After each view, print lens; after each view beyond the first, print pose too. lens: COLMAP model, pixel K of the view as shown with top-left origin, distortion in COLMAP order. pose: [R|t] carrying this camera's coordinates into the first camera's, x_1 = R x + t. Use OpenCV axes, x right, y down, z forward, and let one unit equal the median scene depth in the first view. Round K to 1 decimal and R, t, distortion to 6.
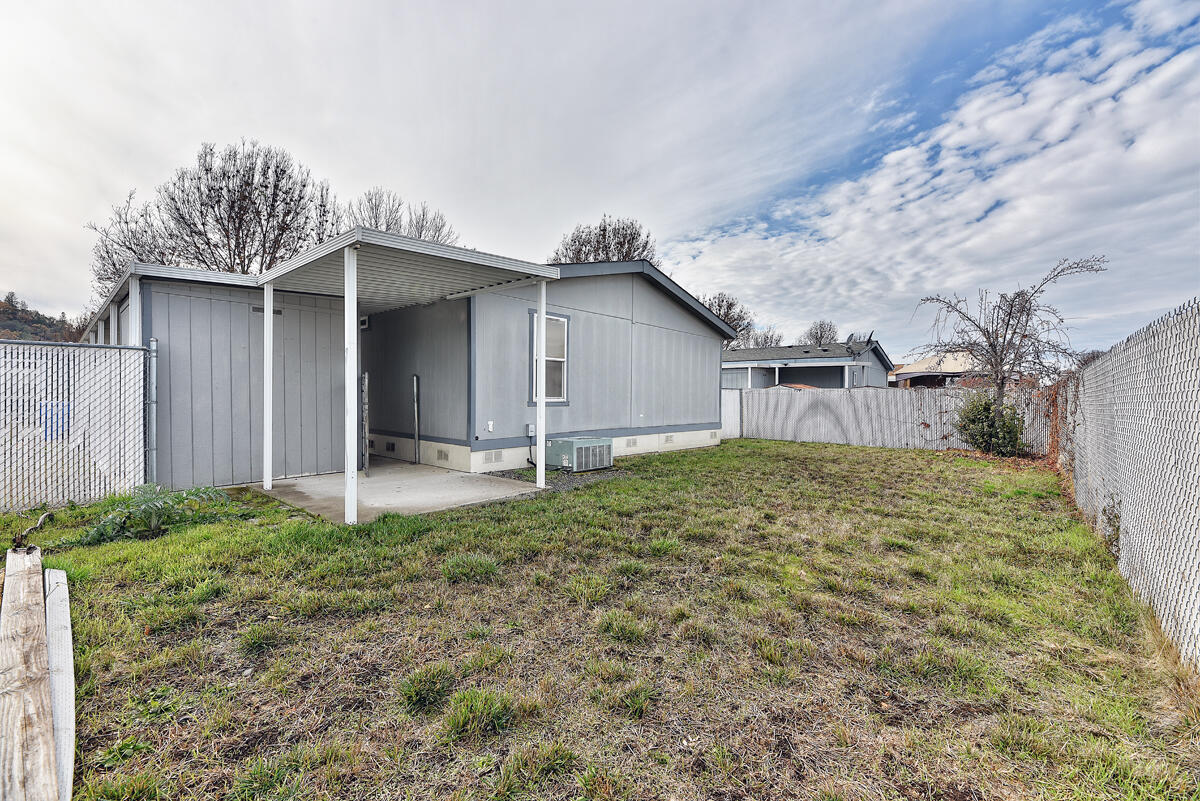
lens RADIAL K [[483.2, 0, 600.0], [0, 483.2, 400.5], [0, 0, 1]] dist [0.002045, -0.003327]
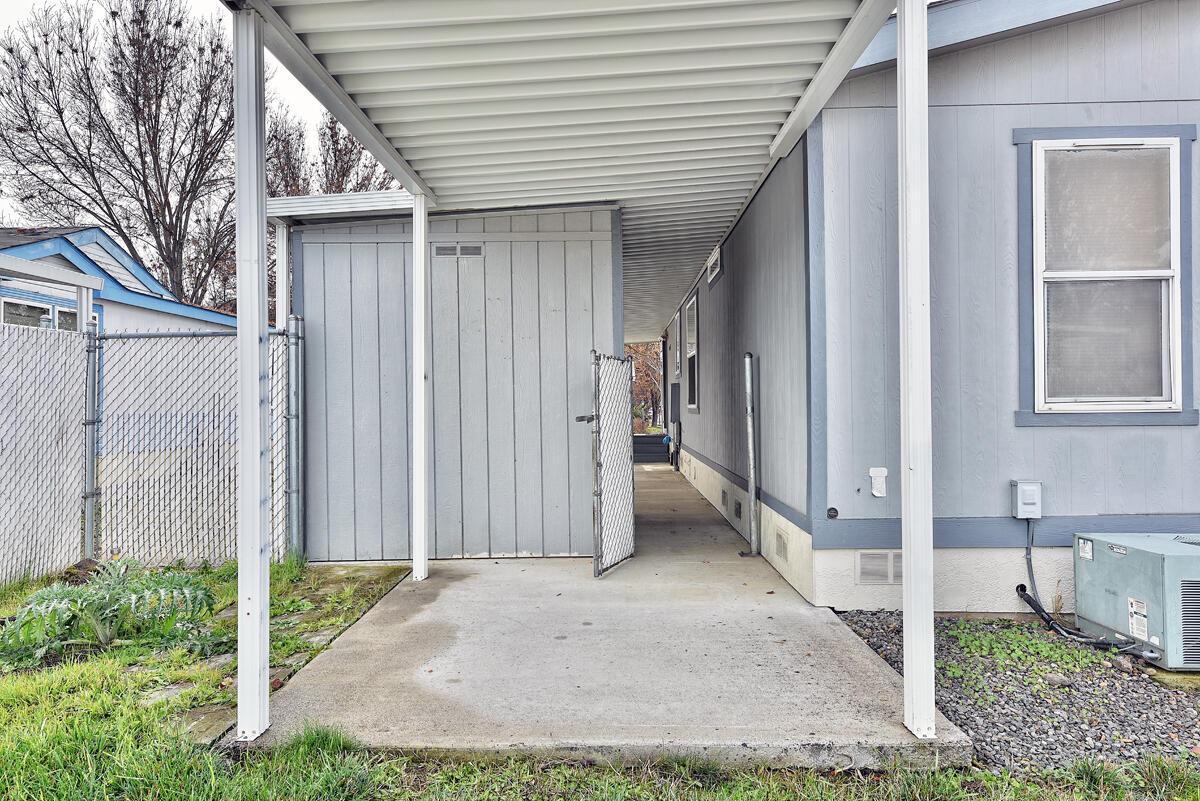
lens RADIAL K [[776.1, 0, 600.0], [0, 776.1, 400.5], [0, 0, 1]] dist [-0.002609, -0.000855]
pose [[0.630273, -0.021302, -0.776081, 0.086152], [0.007007, 0.999739, -0.021751, 0.004288], [0.776342, 0.008271, 0.630258, 0.474267]]
